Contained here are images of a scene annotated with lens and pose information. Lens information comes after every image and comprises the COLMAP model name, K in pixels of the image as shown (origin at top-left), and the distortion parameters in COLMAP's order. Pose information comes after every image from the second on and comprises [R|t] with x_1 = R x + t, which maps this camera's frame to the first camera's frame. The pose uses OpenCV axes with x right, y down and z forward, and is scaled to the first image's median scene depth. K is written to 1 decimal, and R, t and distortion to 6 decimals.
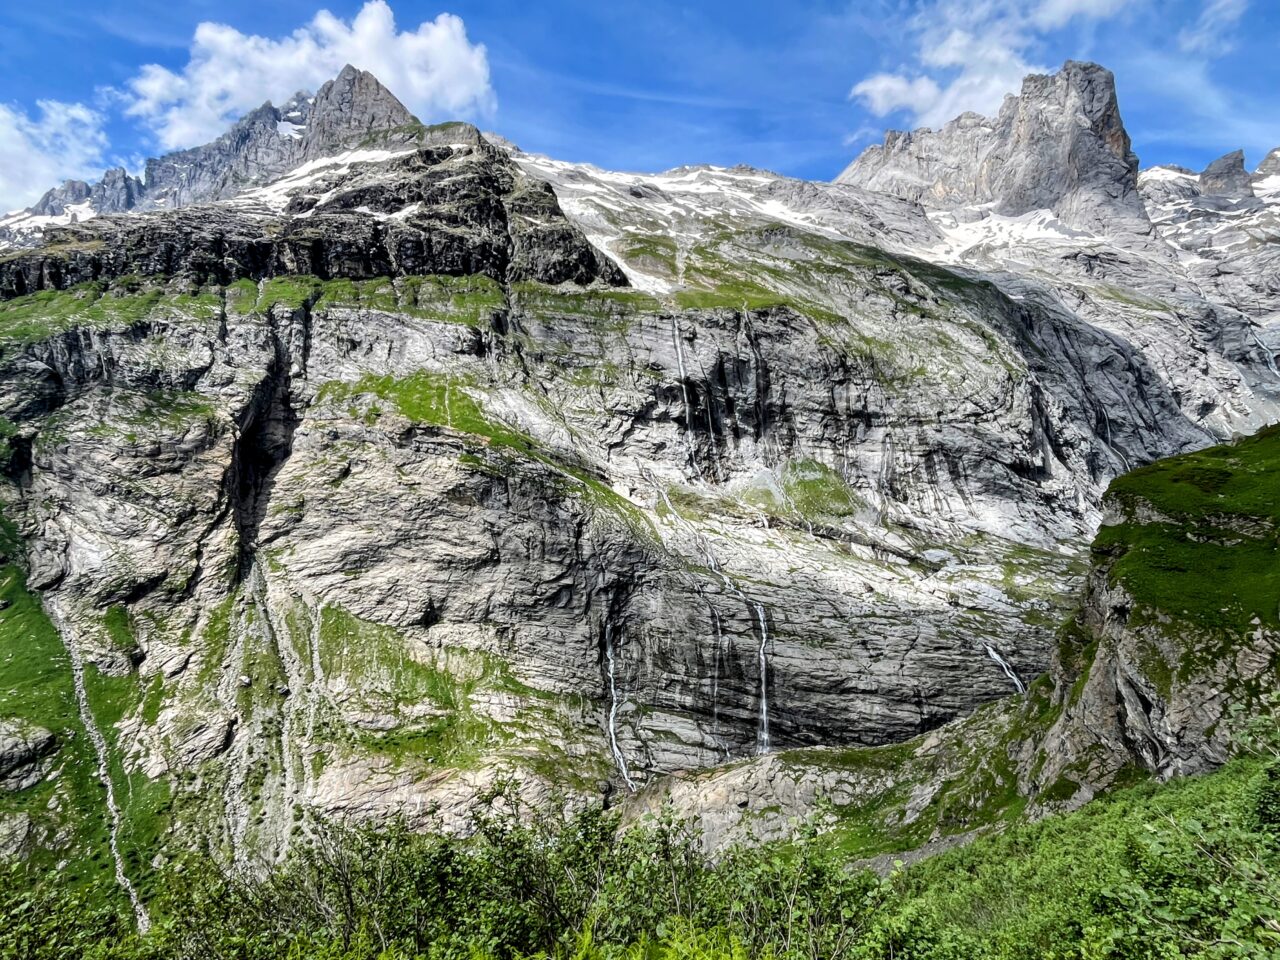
lens RADIAL K [[742.1, 0, 650.2], [0, 742.1, 465.9], [0, 0, 1]] dist [-0.004864, -0.000881]
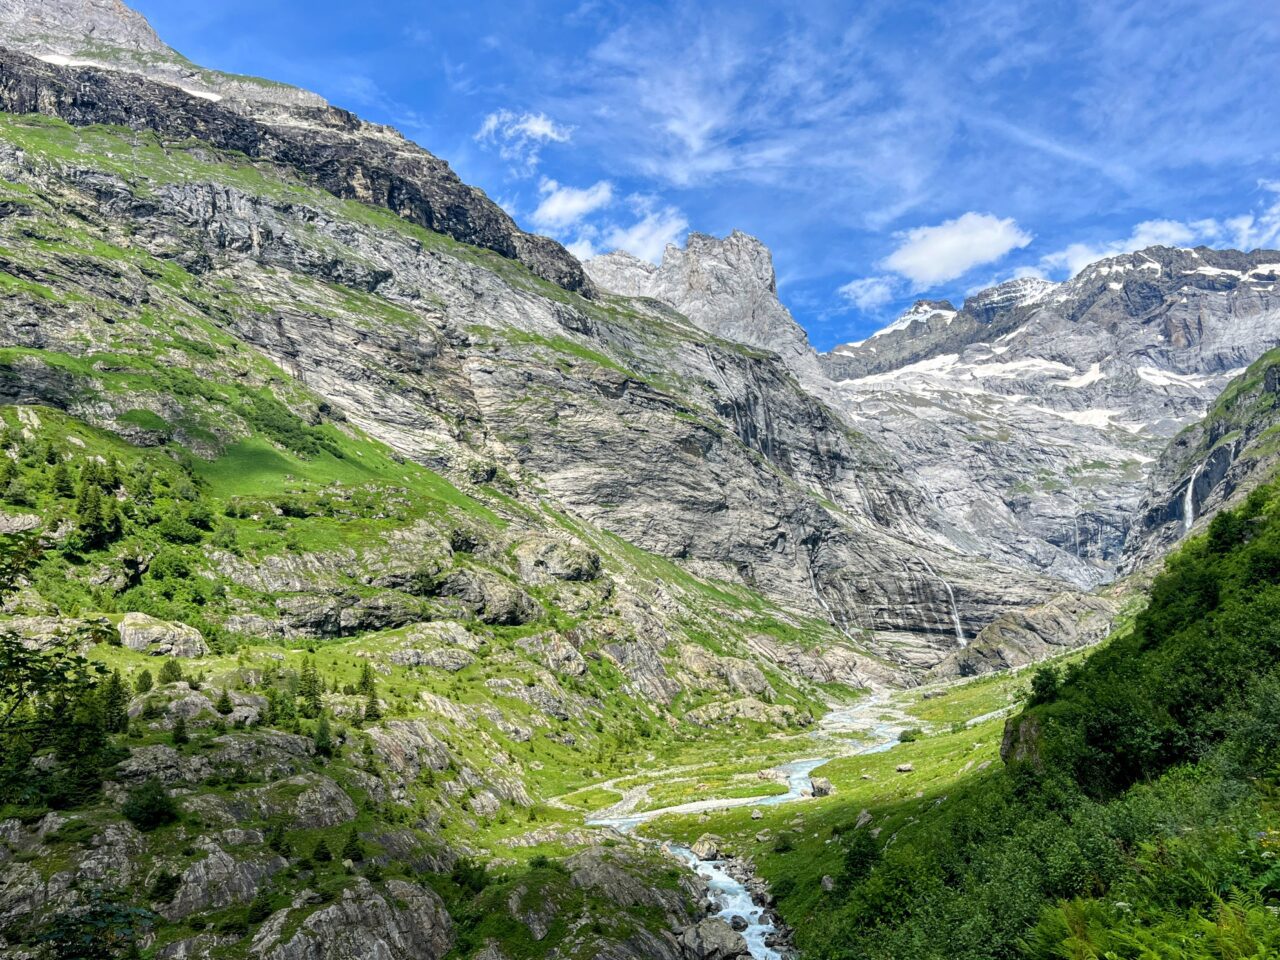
lens RADIAL K [[1089.4, 0, 645.9], [0, 1089.4, 468.1], [0, 0, 1]] dist [0.049023, -0.015434]
pose [[0.768425, 0.145026, 0.623290, -1.075739], [0.007944, 0.971745, -0.235899, 0.370642], [-0.639890, 0.186222, 0.745561, -0.092589]]
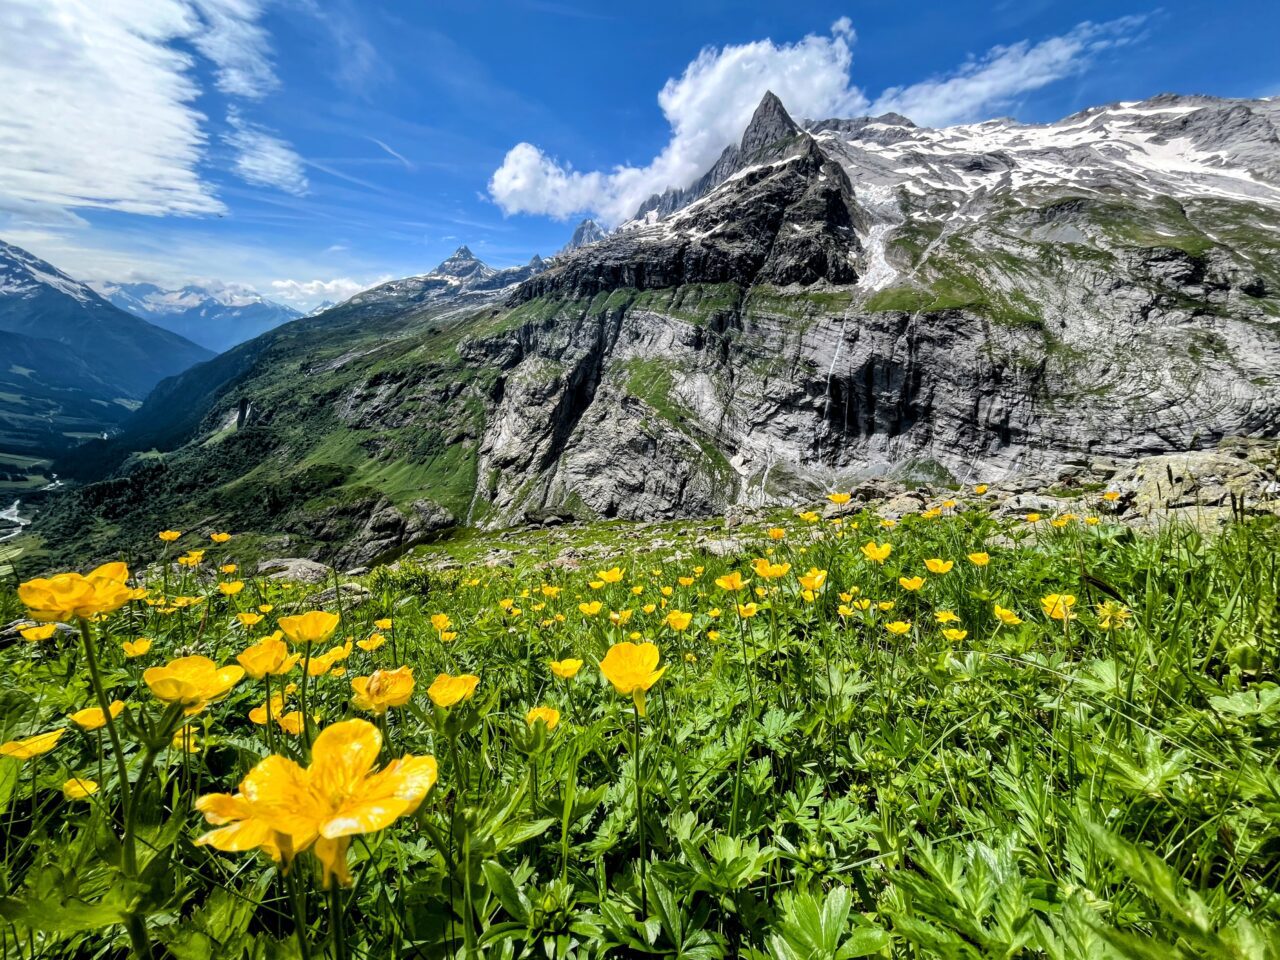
lens RADIAL K [[516.6, 0, 633.9], [0, 516.6, 482.6], [0, 0, 1]] dist [-0.005041, 0.001024]
pose [[0.707381, 0.234115, -0.666934, 0.439208], [-0.084021, 0.964715, 0.249530, -0.138309], [0.701820, -0.120476, 0.702092, 0.166602]]
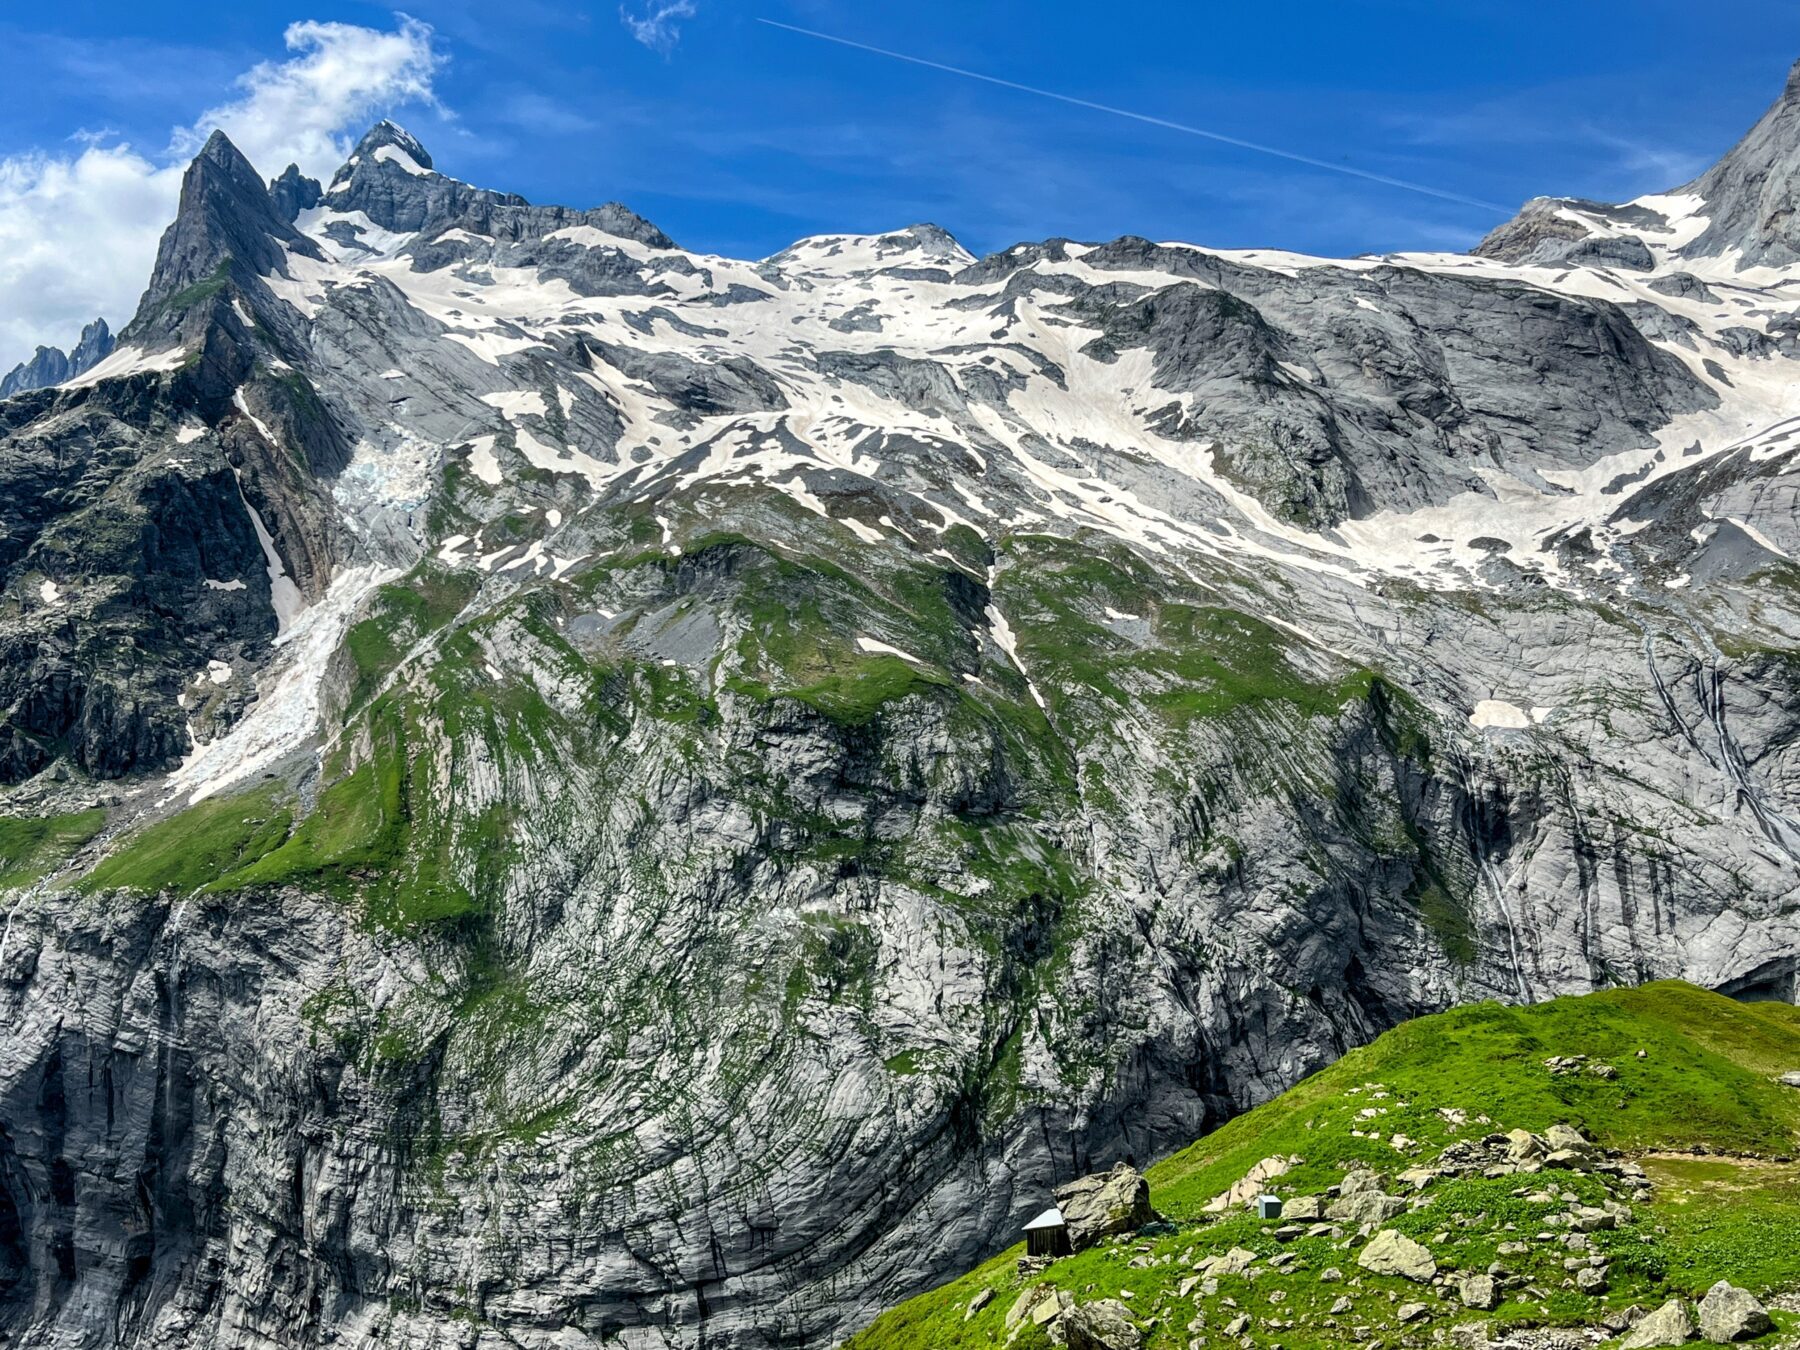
lens RADIAL K [[1896.3, 0, 901.5], [0, 1896.3, 662.1], [0, 0, 1]] dist [0.042136, 0.000000]
pose [[0.906030, -0.014914, -0.422951, 0.927624], [-0.022839, 0.996200, -0.084052, -0.281286], [0.422597, 0.085813, 0.902246, 0.331043]]
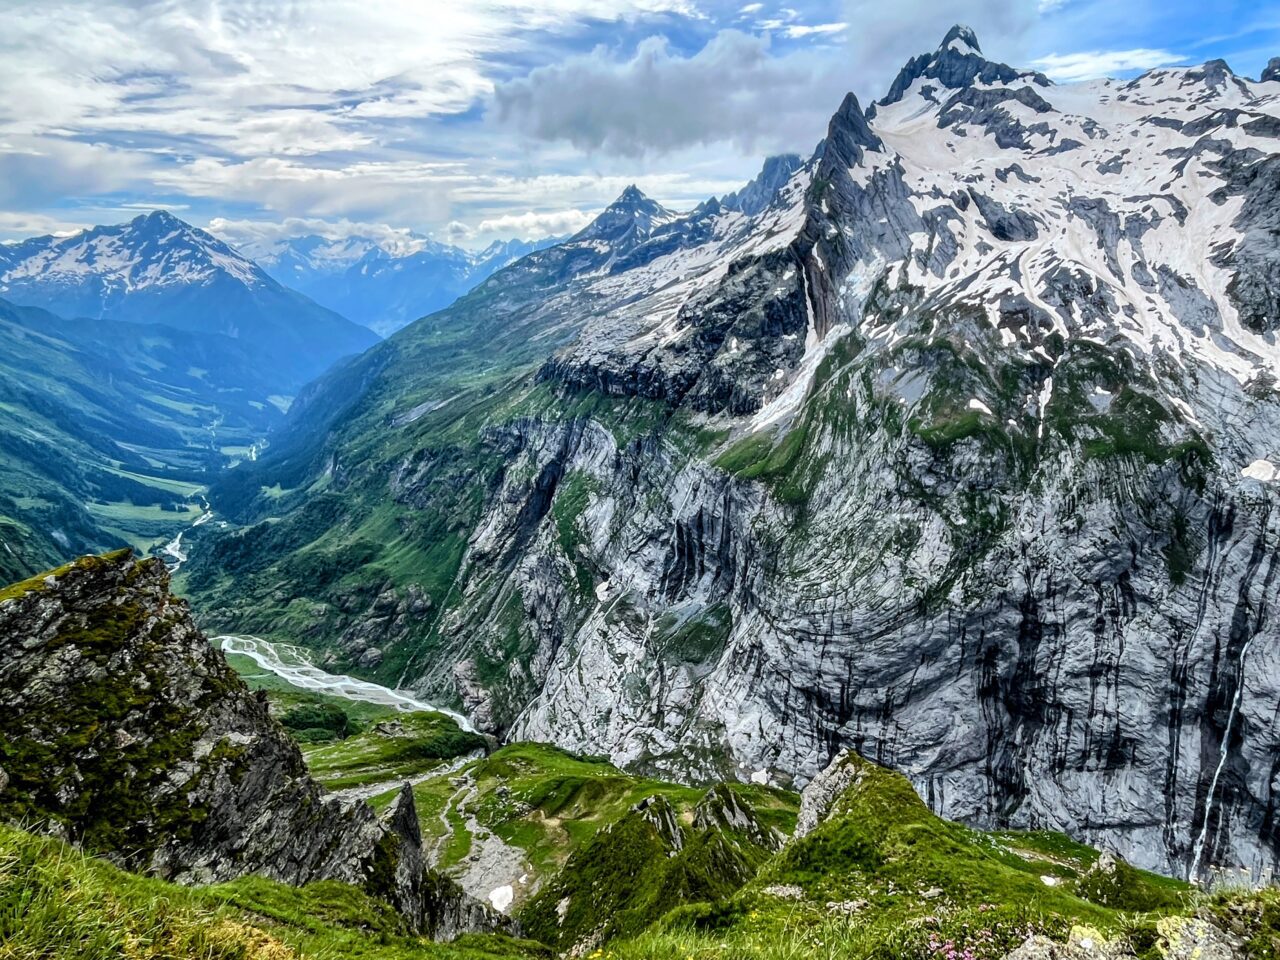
lens RADIAL K [[791.0, 0, 642.2], [0, 791.0, 474.9], [0, 0, 1]] dist [0.004994, -0.006661]
pose [[0.415362, 0.252129, -0.874017, 1.358300], [-0.017327, 0.962840, 0.269517, -0.628001], [0.909491, -0.096803, 0.404296, 0.358035]]
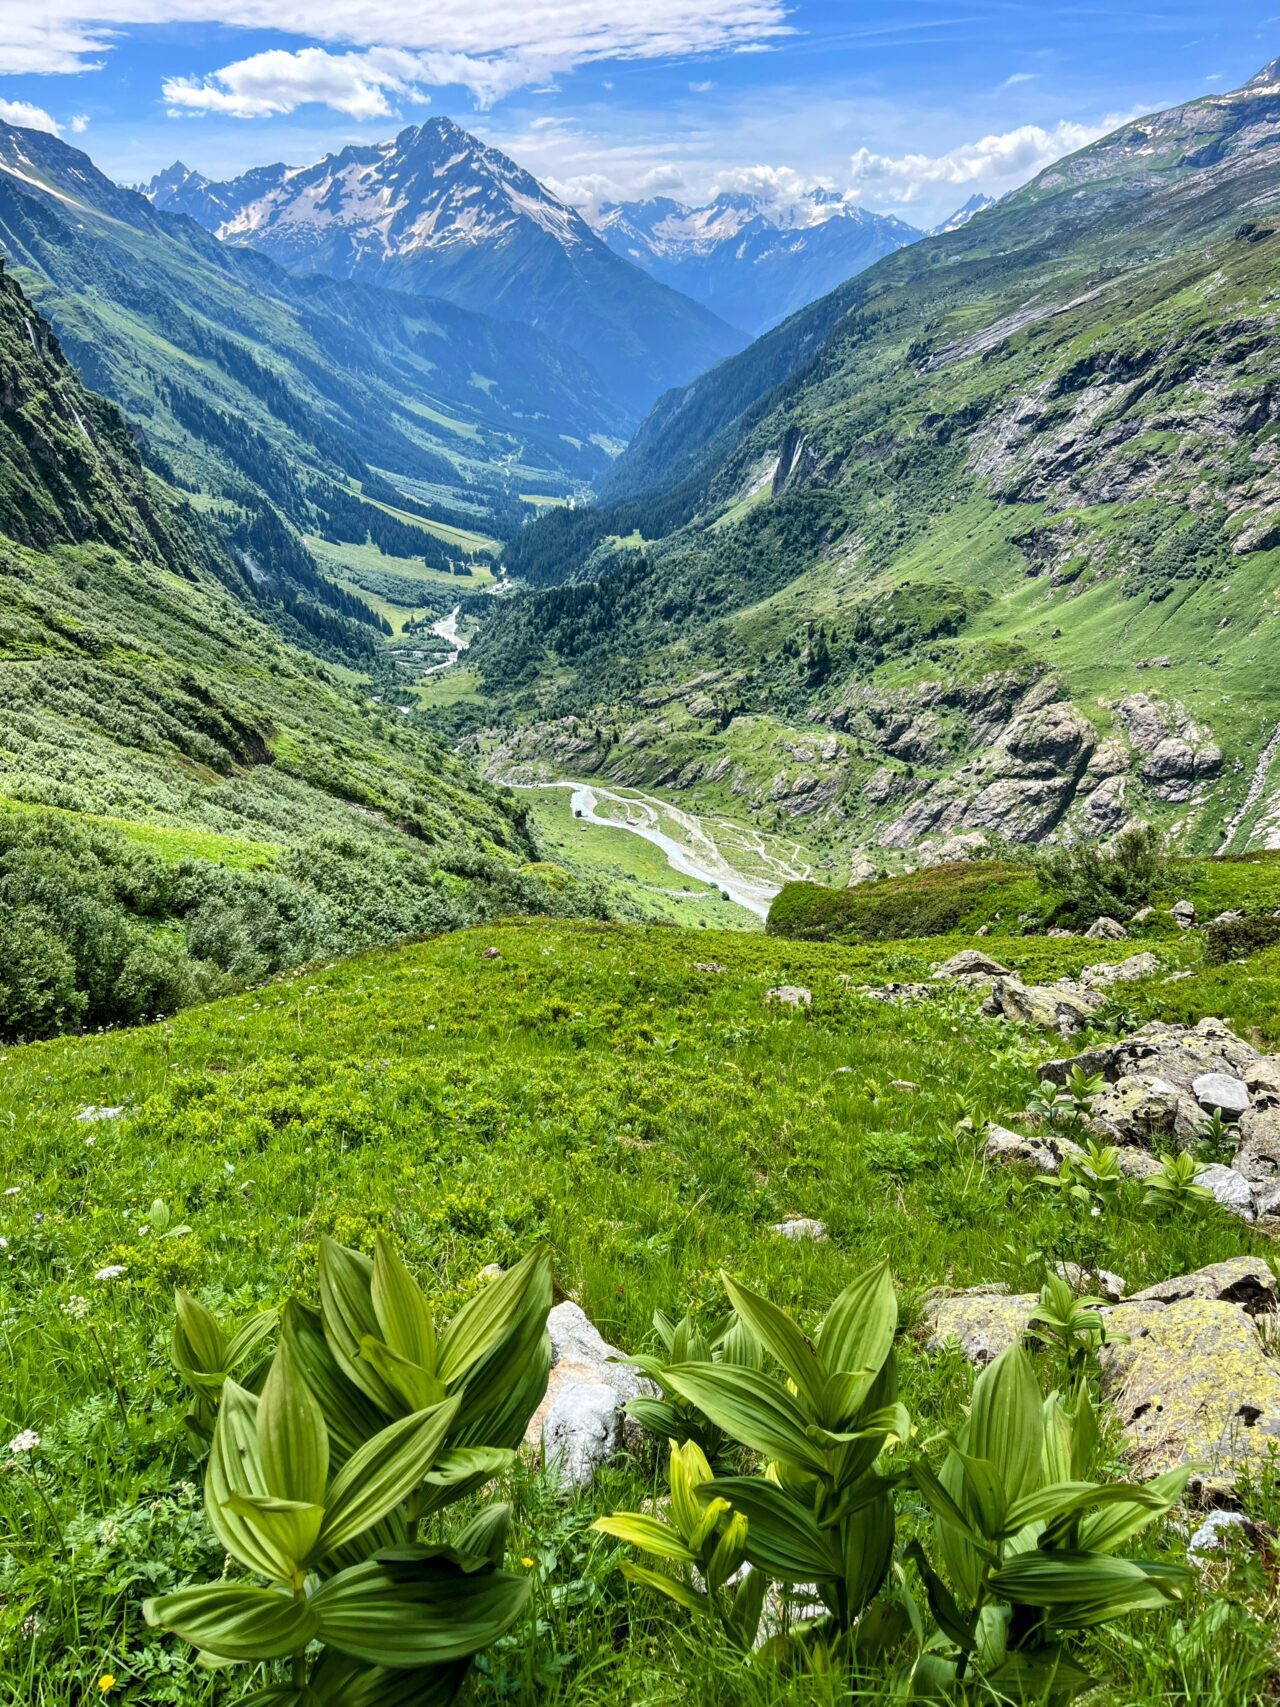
lens RADIAL K [[1285.7, 0, 641.8], [0, 1285.7, 860.3], [0, 0, 1]] dist [0.063509, -0.070997]
pose [[0.046770, 0.425279, -0.903853, 0.384546], [-0.009527, 0.904992, 0.425322, -0.112587], [0.998860, -0.011281, 0.046378, 0.159843]]
